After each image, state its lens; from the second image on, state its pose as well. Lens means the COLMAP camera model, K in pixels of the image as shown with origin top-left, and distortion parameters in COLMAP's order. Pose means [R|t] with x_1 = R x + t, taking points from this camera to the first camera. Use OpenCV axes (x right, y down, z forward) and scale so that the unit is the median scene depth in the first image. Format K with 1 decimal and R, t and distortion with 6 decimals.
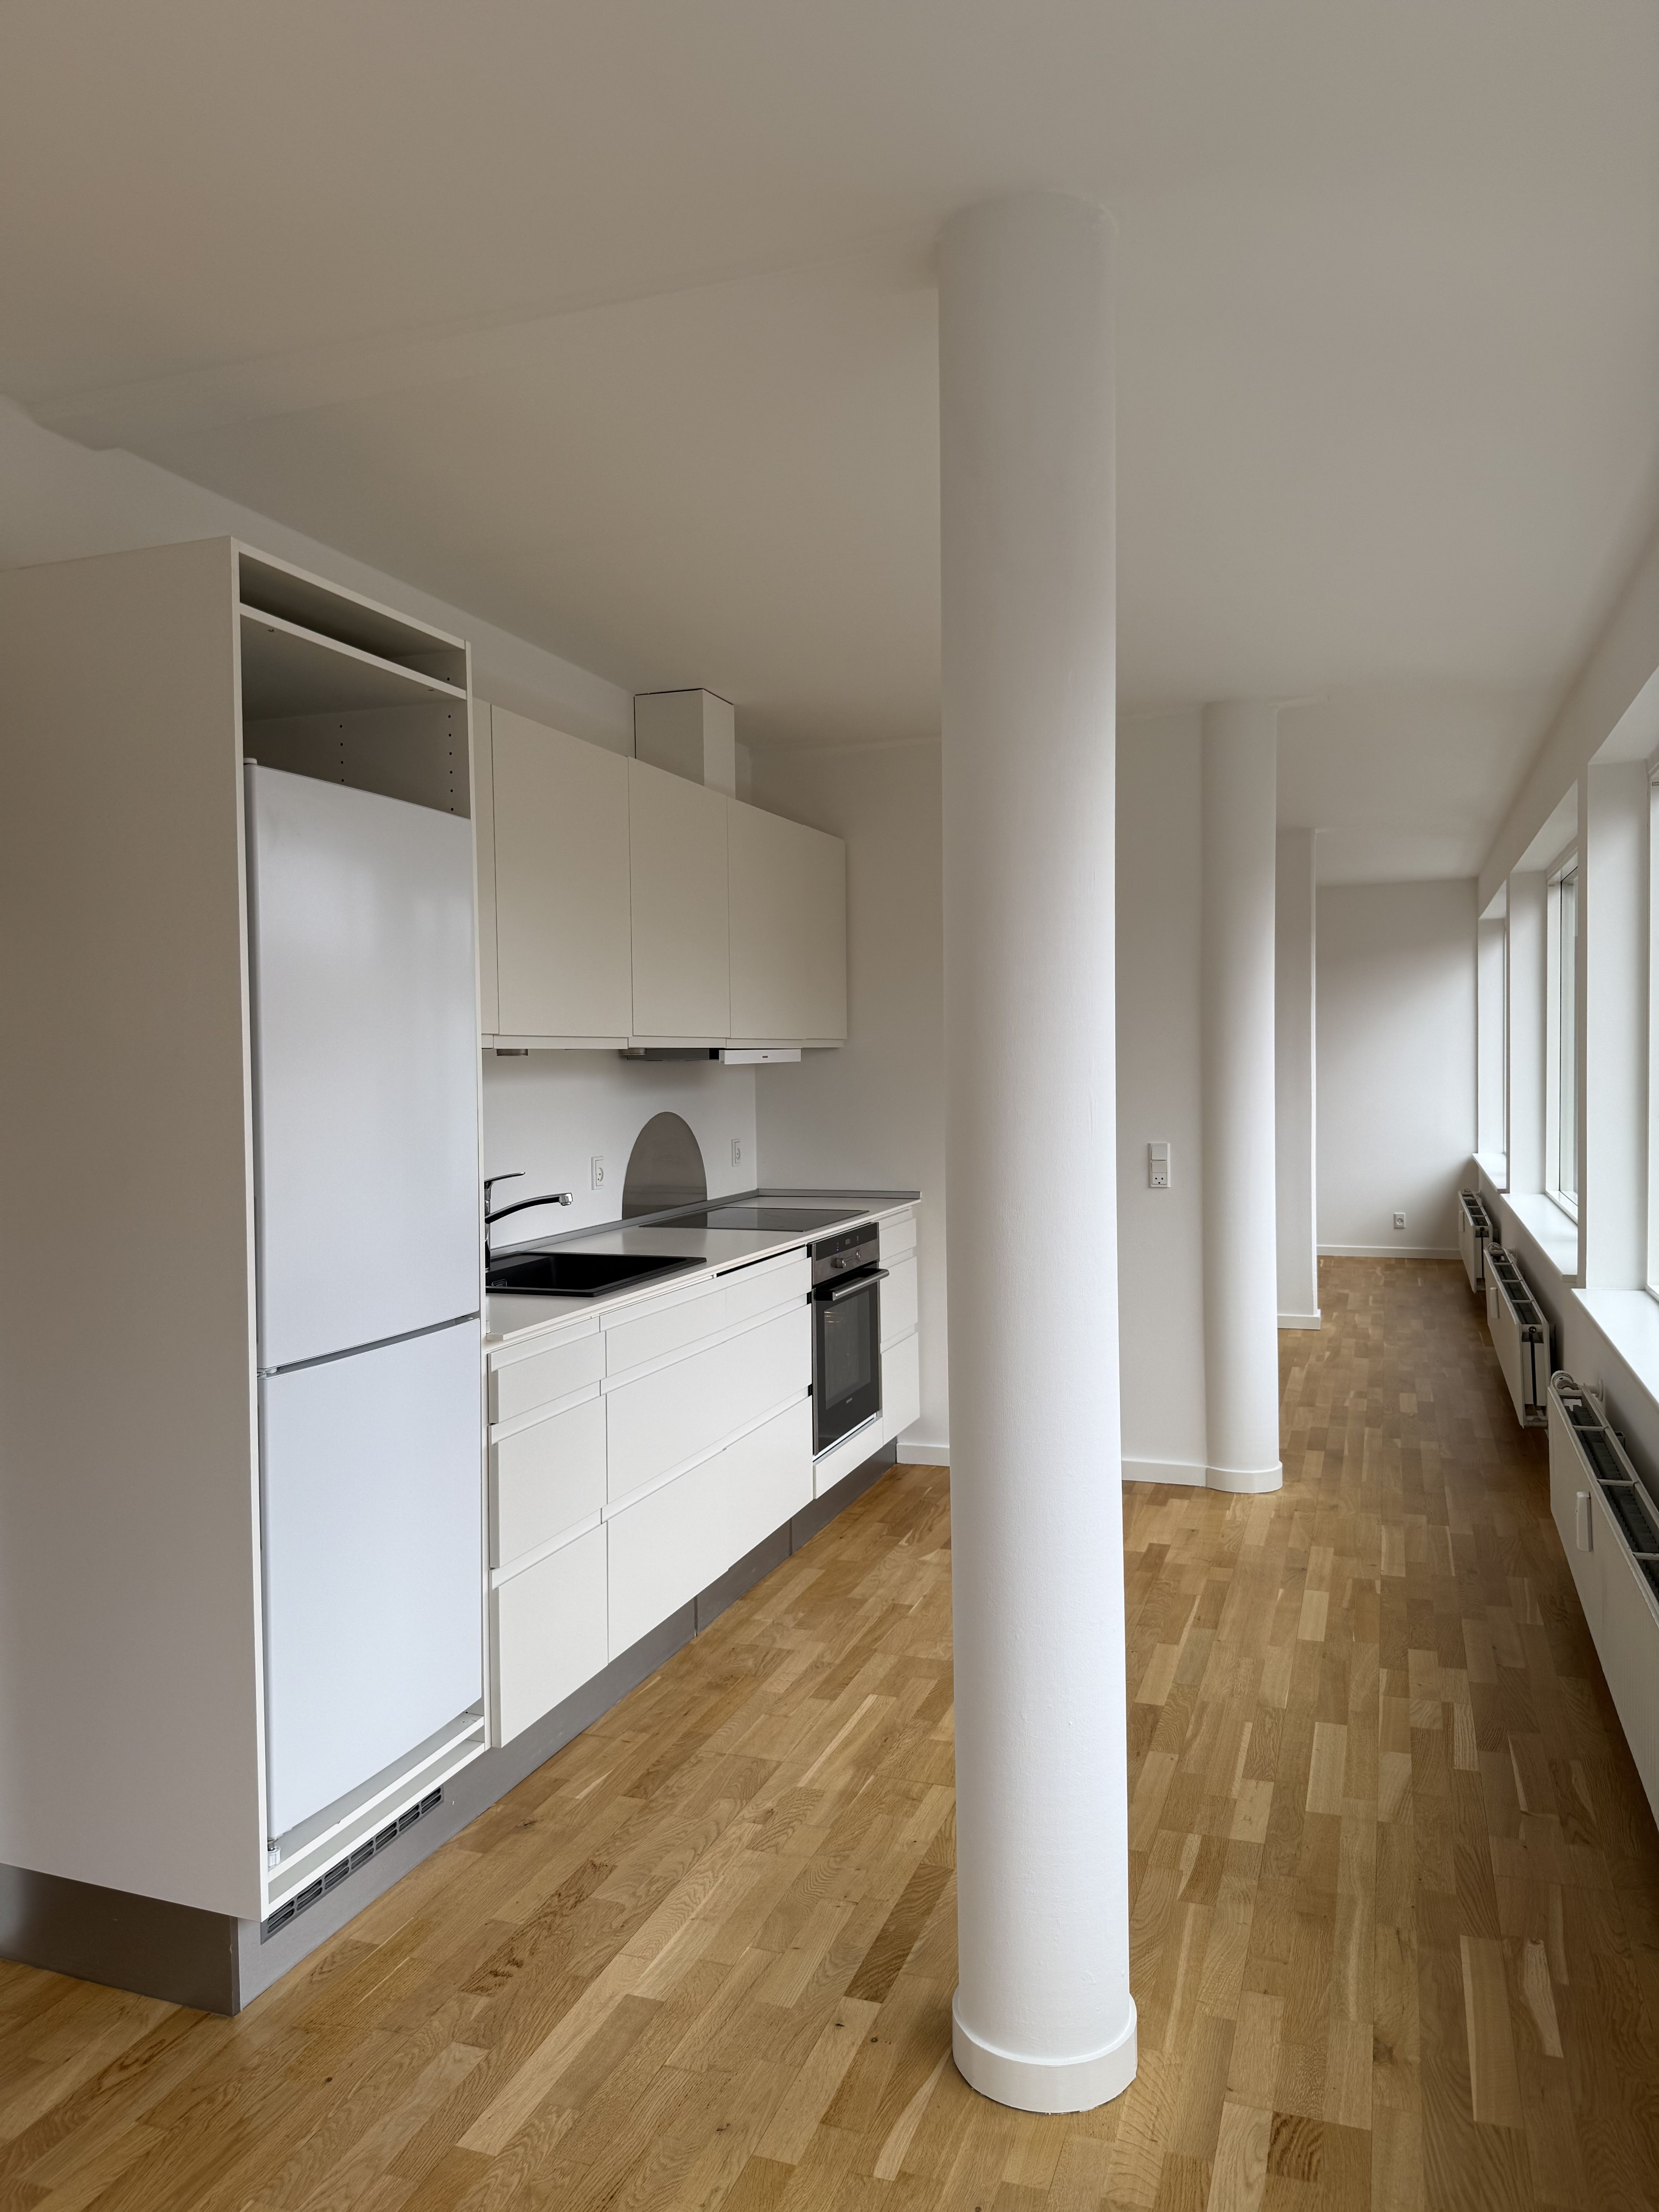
lens RADIAL K [[1540.3, 0, 827.2], [0, 1540.3, 1102.3], [0, 0, 1]] dist [0.003015, -0.000796]
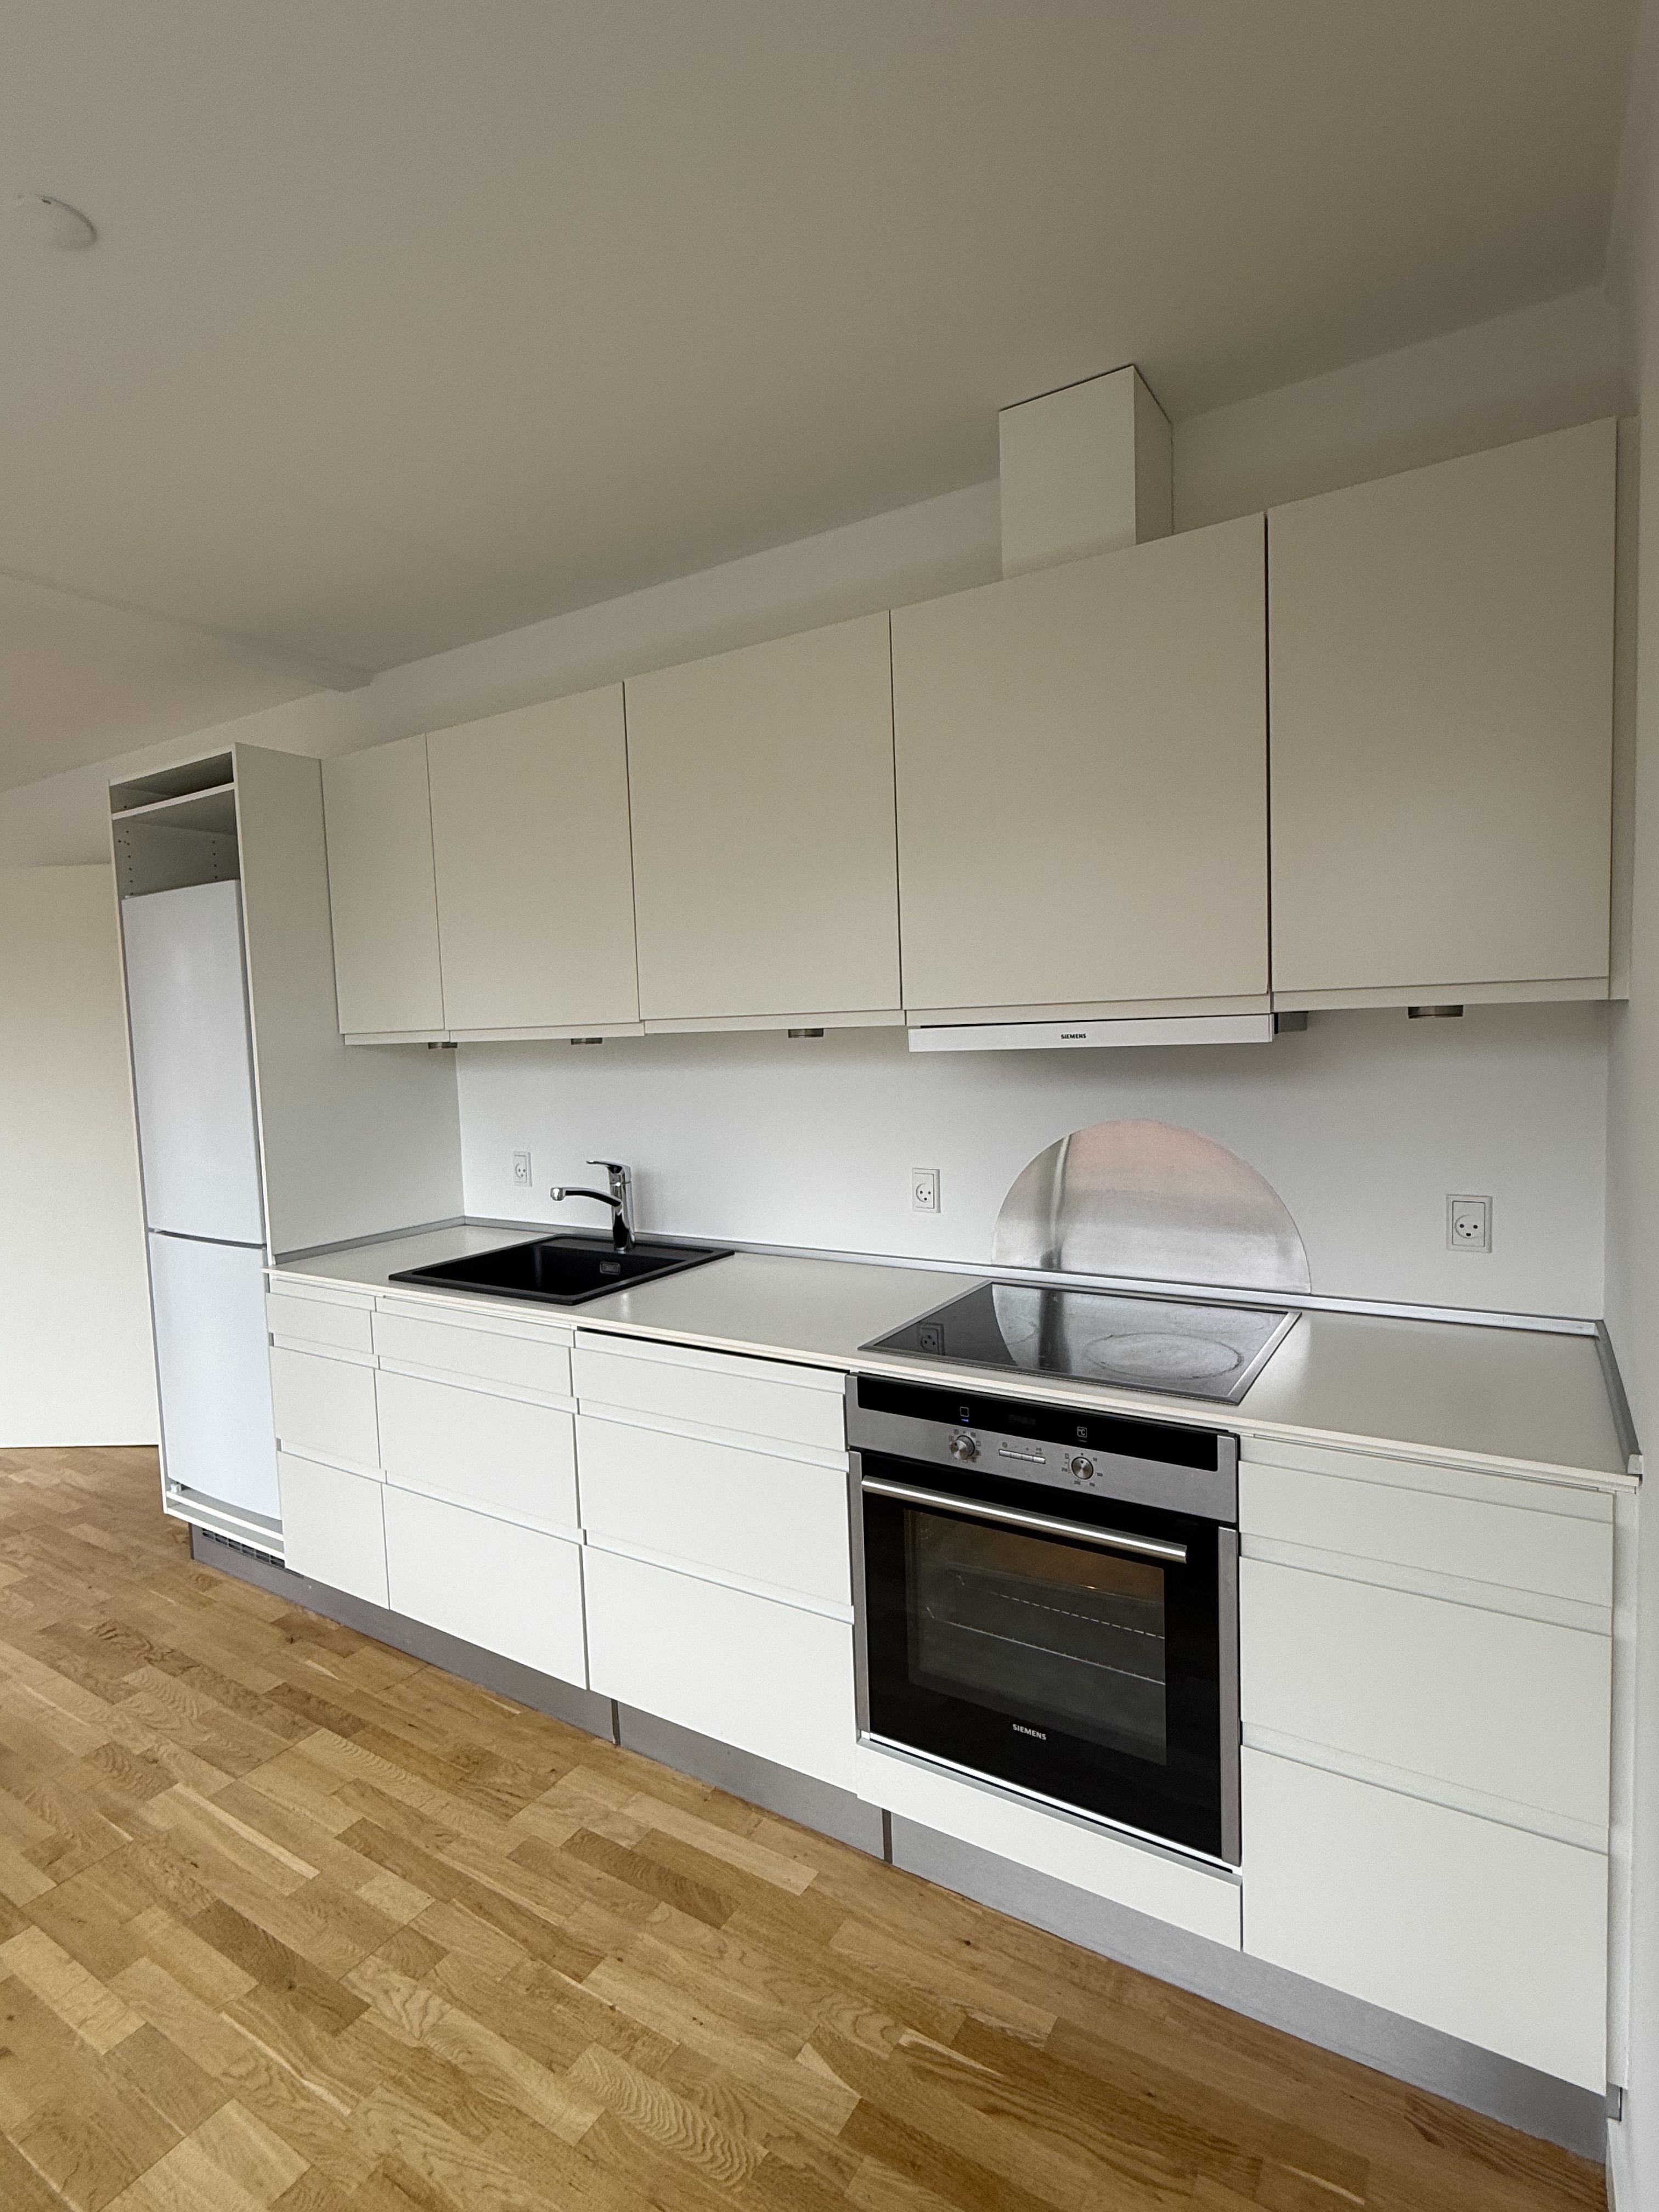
lens RADIAL K [[1103.9, 0, 824.1], [0, 1103.9, 1109.1], [0, 0, 1]] dist [0.009993, -0.000180]
pose [[-0.216436, 0.088518, -0.972276, 0.528551], [0.007292, 0.996000, 0.089055, -0.058279], [0.976270, 0.012185, -0.216216, 1.475803]]
